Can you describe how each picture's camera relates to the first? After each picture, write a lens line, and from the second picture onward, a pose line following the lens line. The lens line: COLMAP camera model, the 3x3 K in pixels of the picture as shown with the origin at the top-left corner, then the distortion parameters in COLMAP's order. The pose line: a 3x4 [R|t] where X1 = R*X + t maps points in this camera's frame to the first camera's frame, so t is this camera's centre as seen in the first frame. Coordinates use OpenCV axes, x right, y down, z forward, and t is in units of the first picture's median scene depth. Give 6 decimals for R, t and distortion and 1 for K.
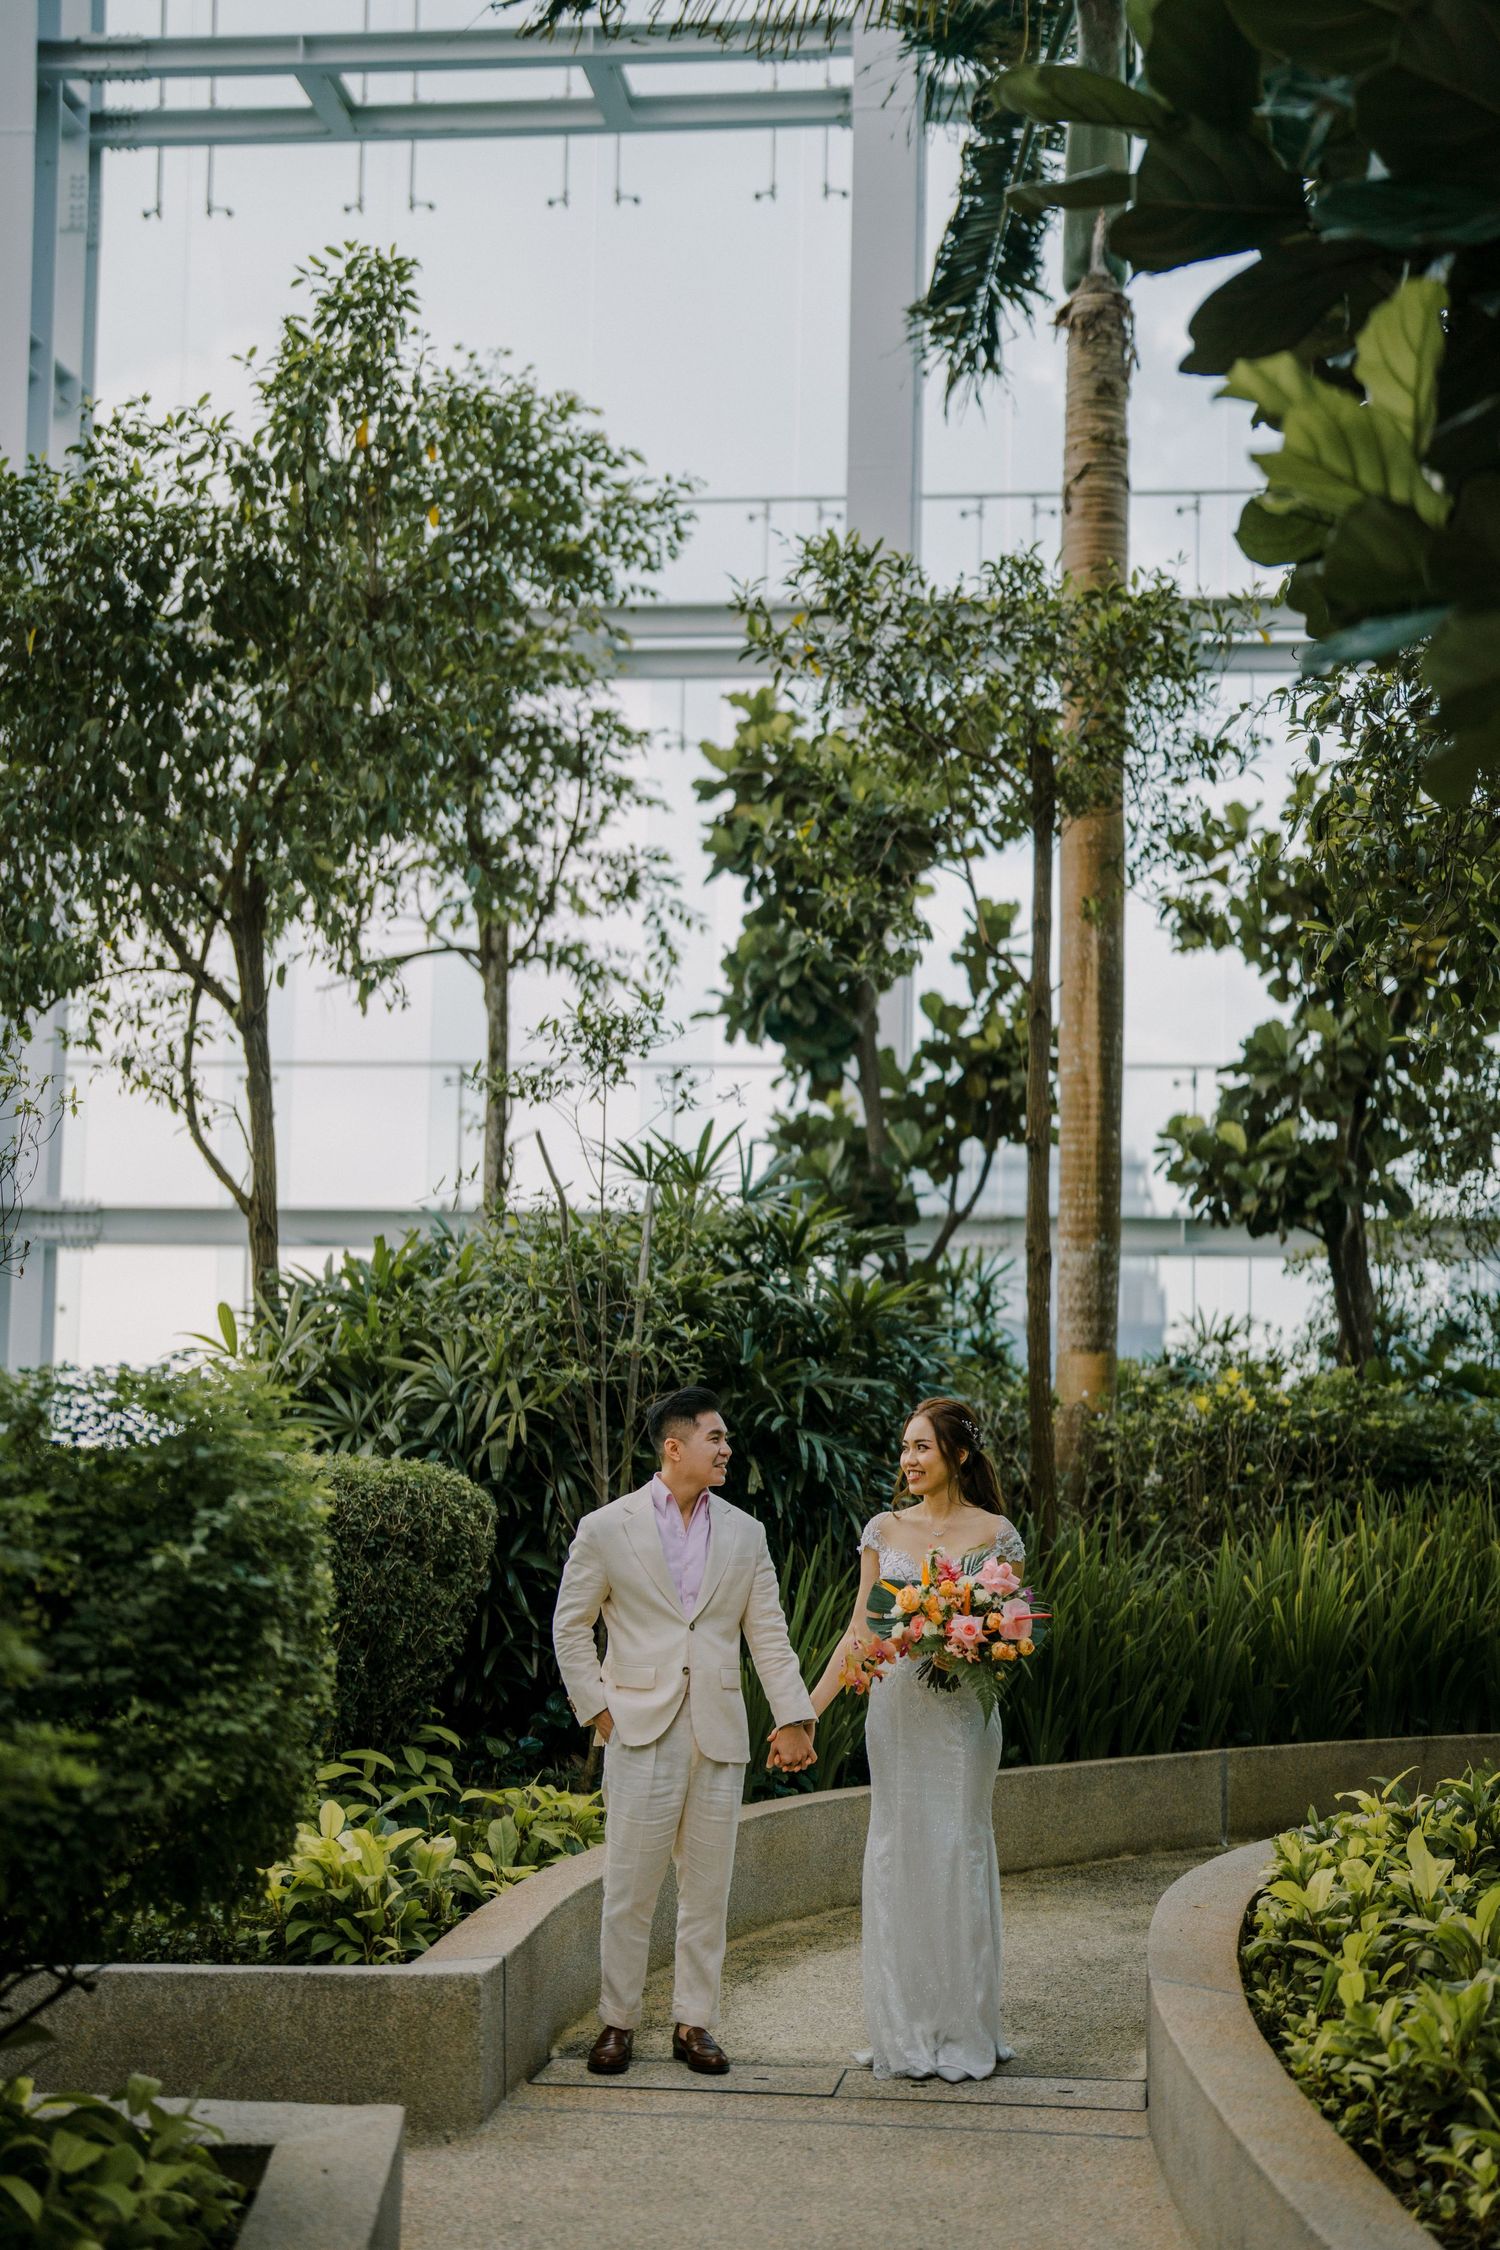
lens RADIAL K [[3235.8, 0, 761.3], [0, 3235.8, 1118.7], [0, 0, 1]] dist [-0.206108, 1.381486]
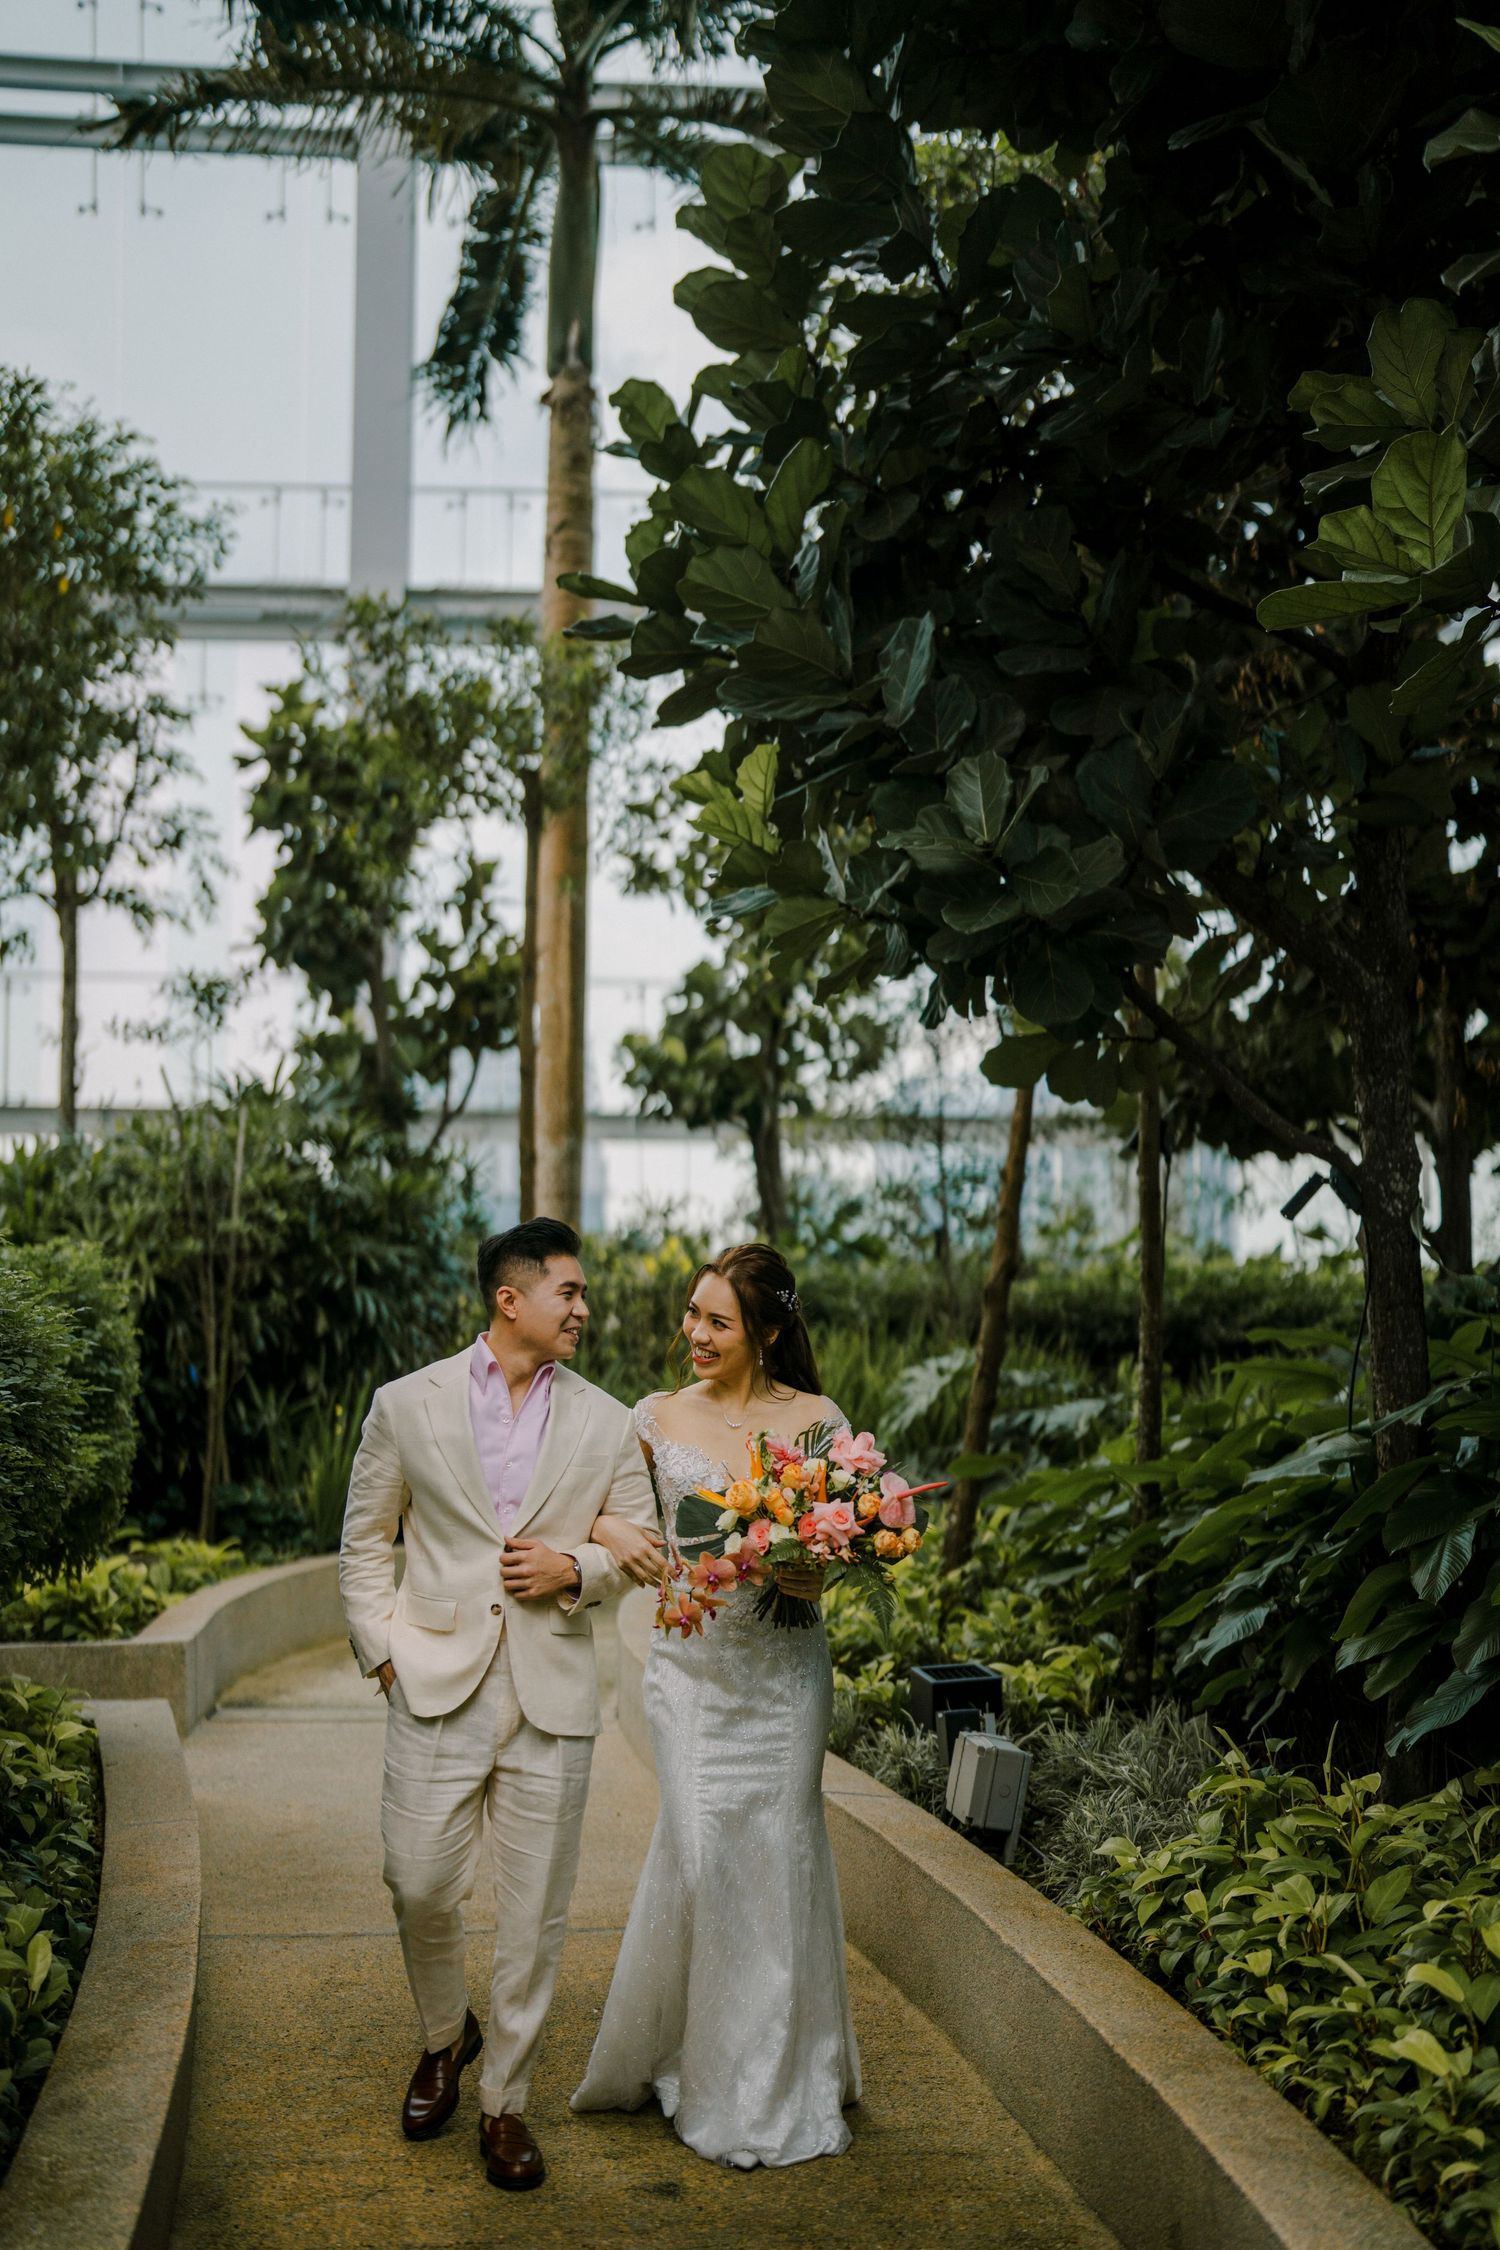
lens RADIAL K [[3235.8, 0, 761.3], [0, 3235.8, 1118.7], [0, 0, 1]] dist [-0.206108, 1.381486]
pose [[0.985085, -0.000637, 0.172068, -0.033905], [-0.006479, 0.999147, 0.040789, -0.019073], [-0.171947, -0.041296, 0.984240, -0.226228]]
